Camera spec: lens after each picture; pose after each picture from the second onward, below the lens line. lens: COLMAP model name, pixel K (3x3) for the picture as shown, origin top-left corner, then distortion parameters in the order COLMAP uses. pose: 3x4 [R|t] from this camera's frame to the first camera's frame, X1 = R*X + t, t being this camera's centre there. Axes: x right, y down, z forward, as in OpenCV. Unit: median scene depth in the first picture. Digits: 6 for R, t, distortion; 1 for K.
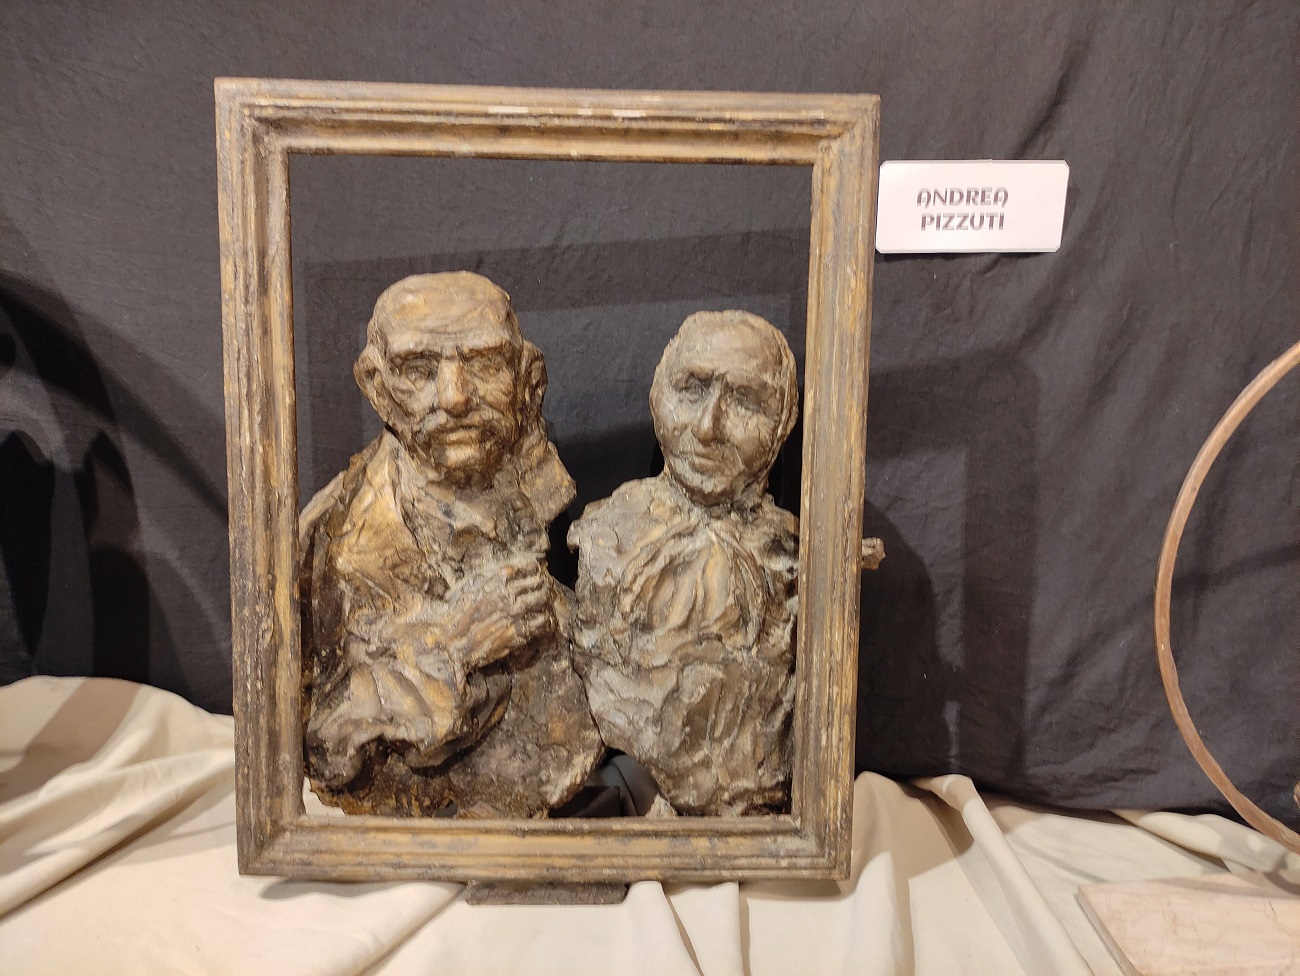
lens RADIAL K [[943.9, 0, 657.0], [0, 943.9, 490.5], [0, 0, 1]] dist [0.038812, -0.025976]
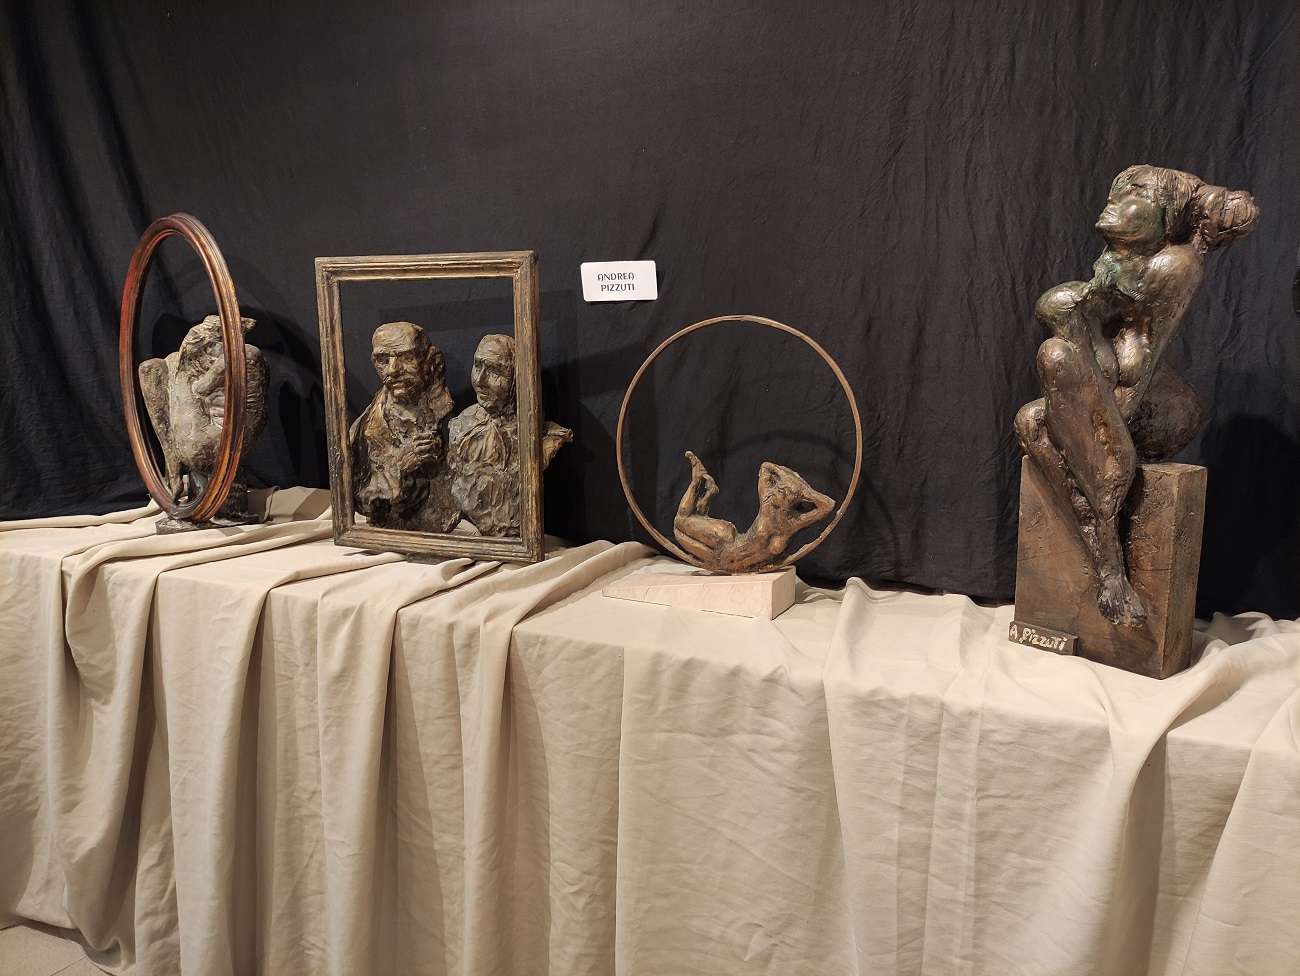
lens RADIAL K [[895.1, 0, 650.0], [0, 895.1, 488.0], [0, 0, 1]] dist [0.055965, -0.061470]
pose [[0.942691, 0.038481, -0.331440, 1.261393], [-0.014937, 0.997199, 0.073292, 0.034259], [0.333331, -0.064141, 0.940625, -1.118691]]
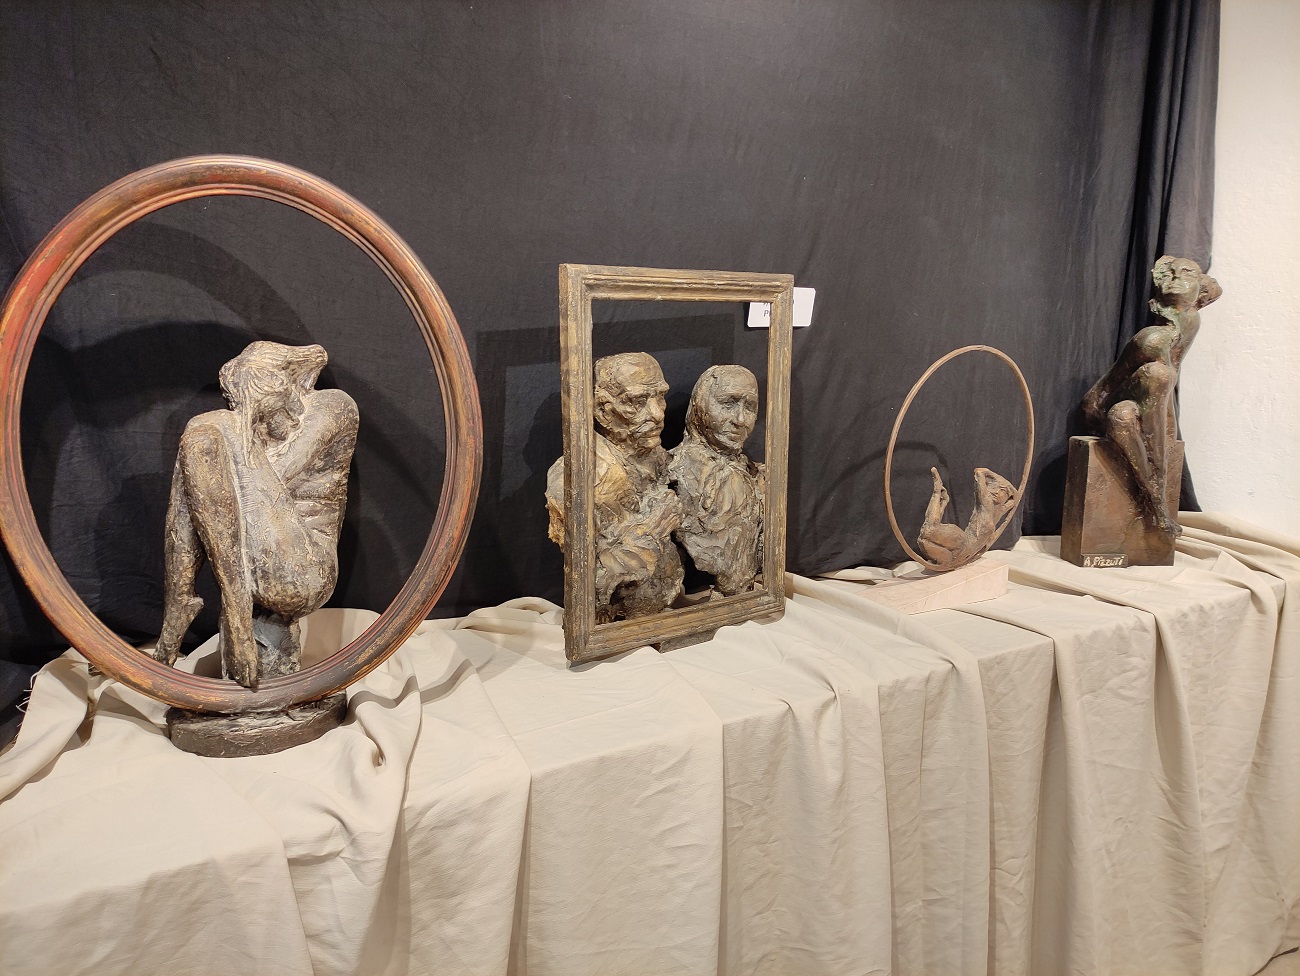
lens RADIAL K [[938.6, 0, 607.9], [0, 938.6, 490.8], [0, 0, 1]] dist [0.060062, -0.048918]
pose [[0.814118, -0.111636, 0.569868, -1.436878], [0.065392, 0.992730, 0.101053, -0.140921], [-0.577006, -0.045004, 0.815499, -0.619561]]
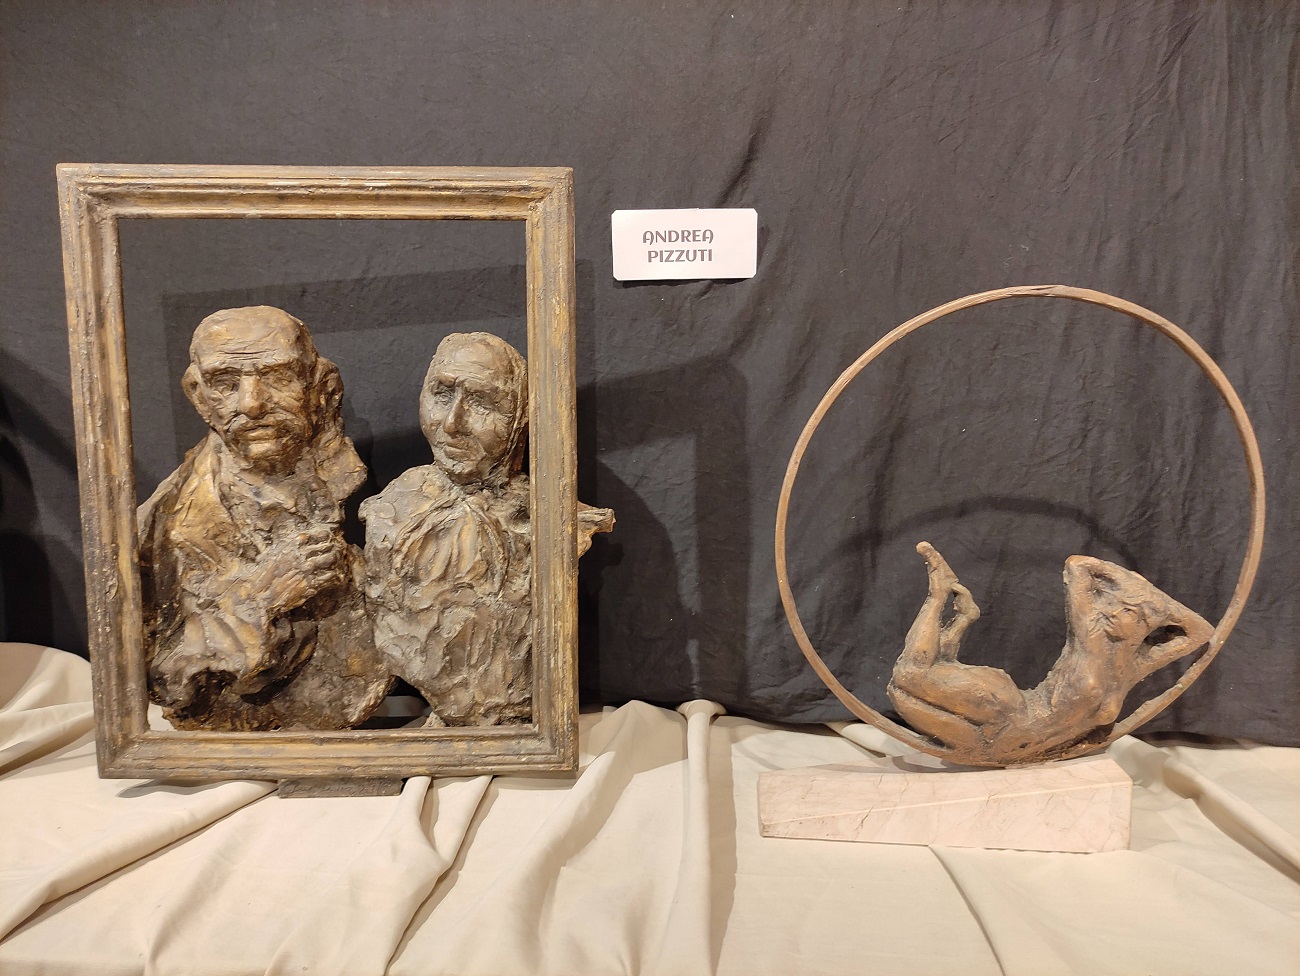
lens RADIAL K [[939.8, 0, 642.0], [0, 939.8, 490.8], [0, 0, 1]] dist [0.062547, -0.072577]
pose [[0.999792, -0.020232, 0.002475, 0.297299], [0.020218, 0.999779, 0.005752, 0.022800], [-0.002591, -0.005700, 0.999980, -0.283988]]
